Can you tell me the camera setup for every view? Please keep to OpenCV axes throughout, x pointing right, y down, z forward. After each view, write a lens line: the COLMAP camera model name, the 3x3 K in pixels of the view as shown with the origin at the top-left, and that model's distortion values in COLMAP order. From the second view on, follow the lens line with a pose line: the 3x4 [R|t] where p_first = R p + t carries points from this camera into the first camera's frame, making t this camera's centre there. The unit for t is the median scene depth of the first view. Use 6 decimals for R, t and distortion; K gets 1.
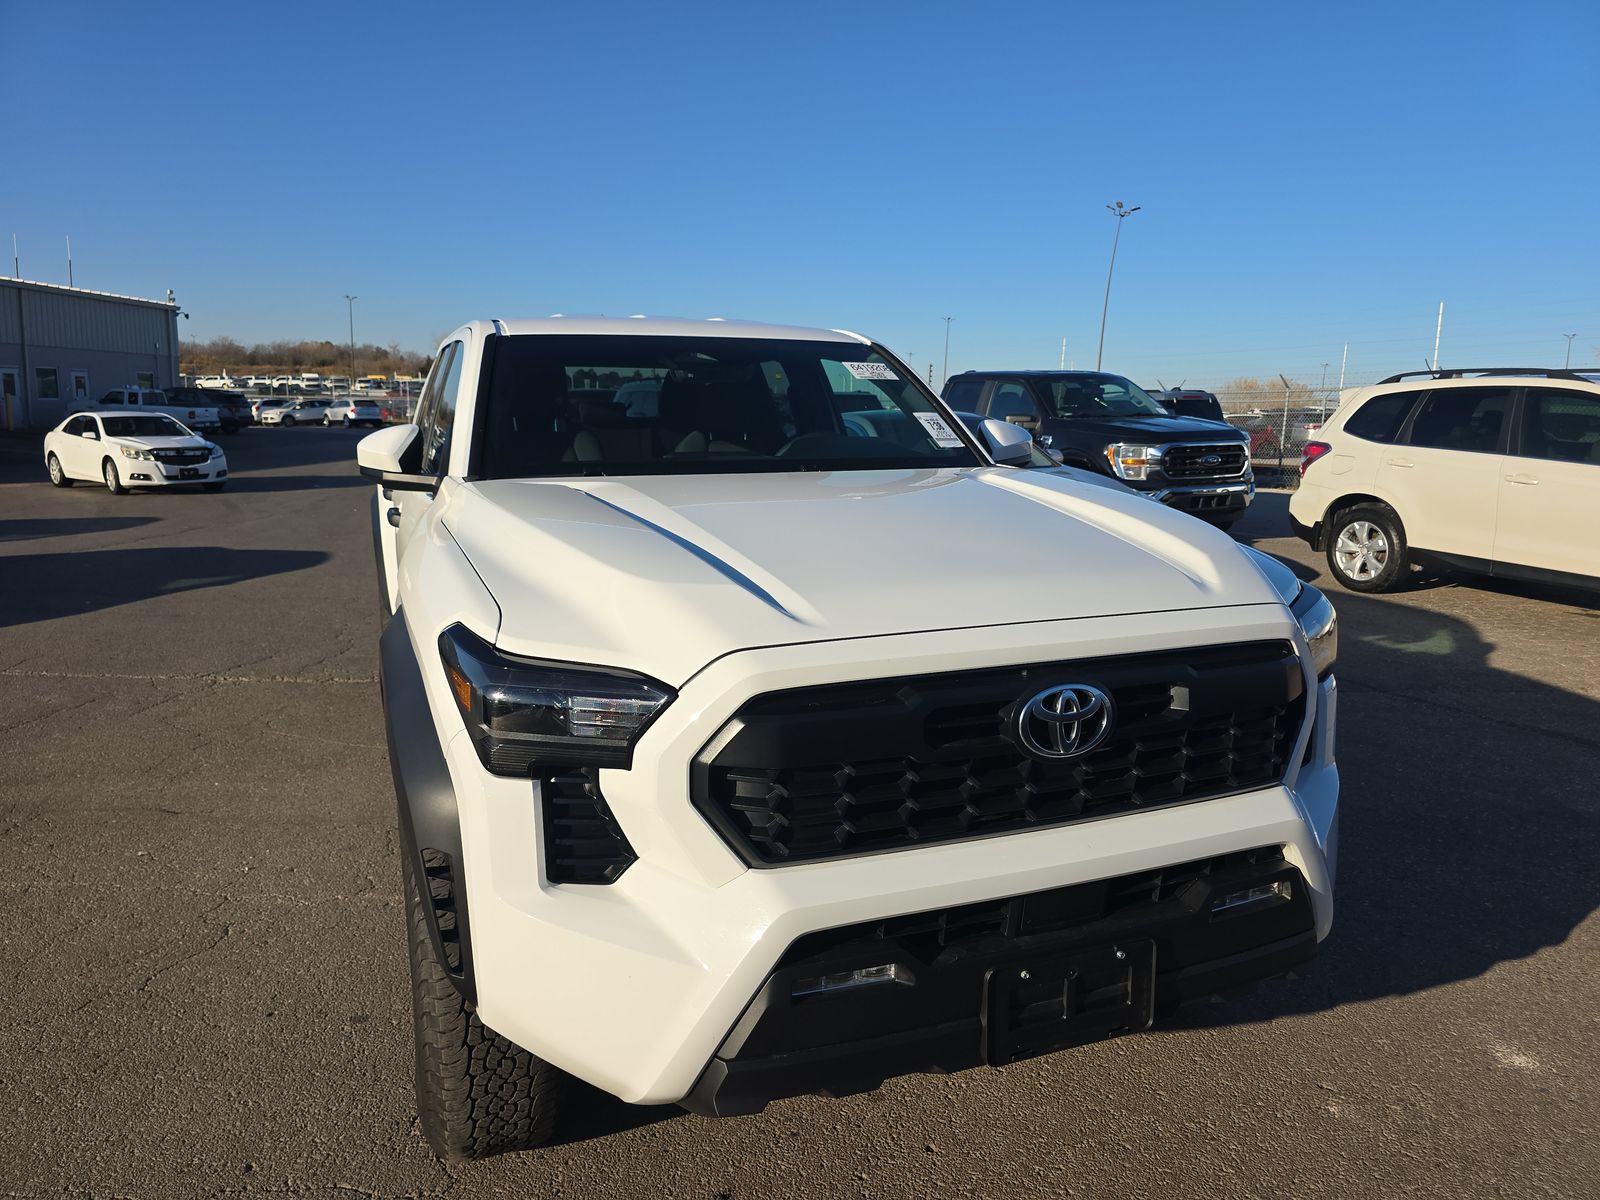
lens RADIAL K [[1081.9, 0, 802.0], [0, 1081.9, 597.6], [0, 0, 1]] dist [0.064984, -0.063811]
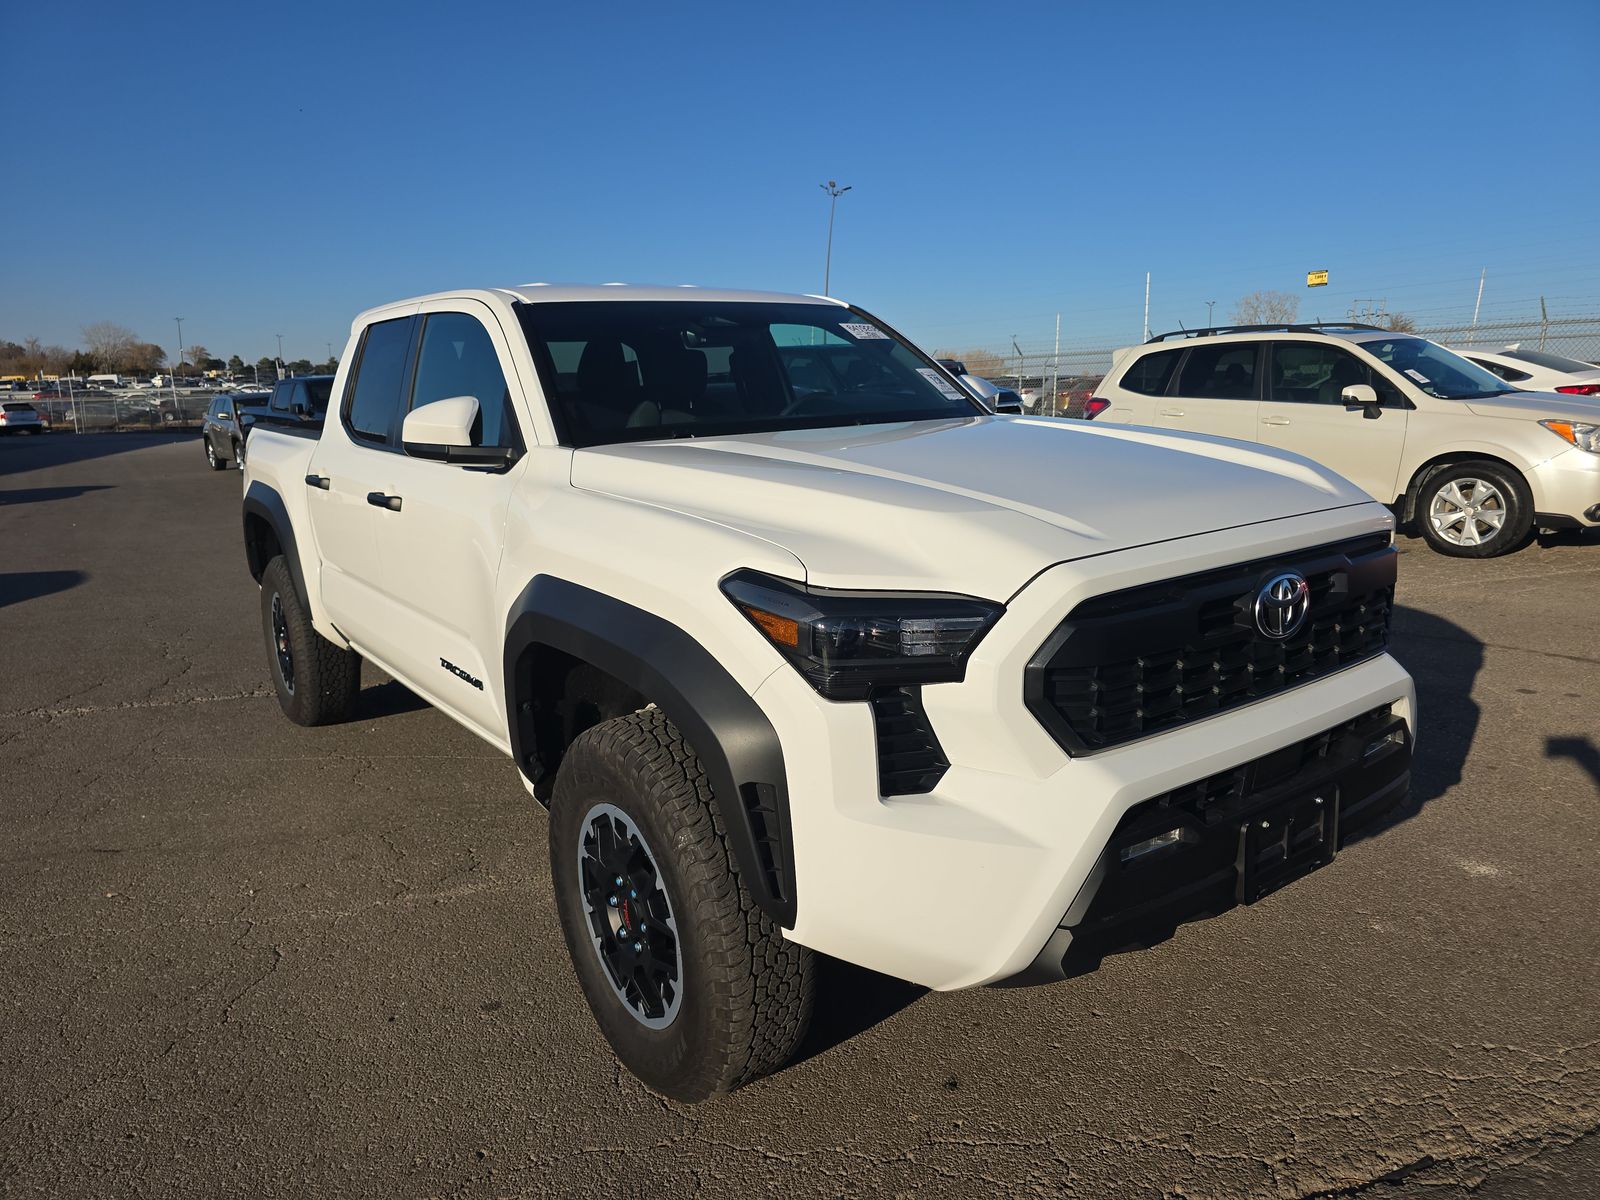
lens RADIAL K [[1088.9, 0, 795.1], [0, 1088.9, 600.8], [0, 0, 1]] dist [0.068955, -0.076101]
pose [[0.965868, -0.086953, 0.244006, -0.327234], [0.082695, 0.996191, 0.027664, 0.018658], [-0.245482, -0.006542, 0.969379, -0.013124]]
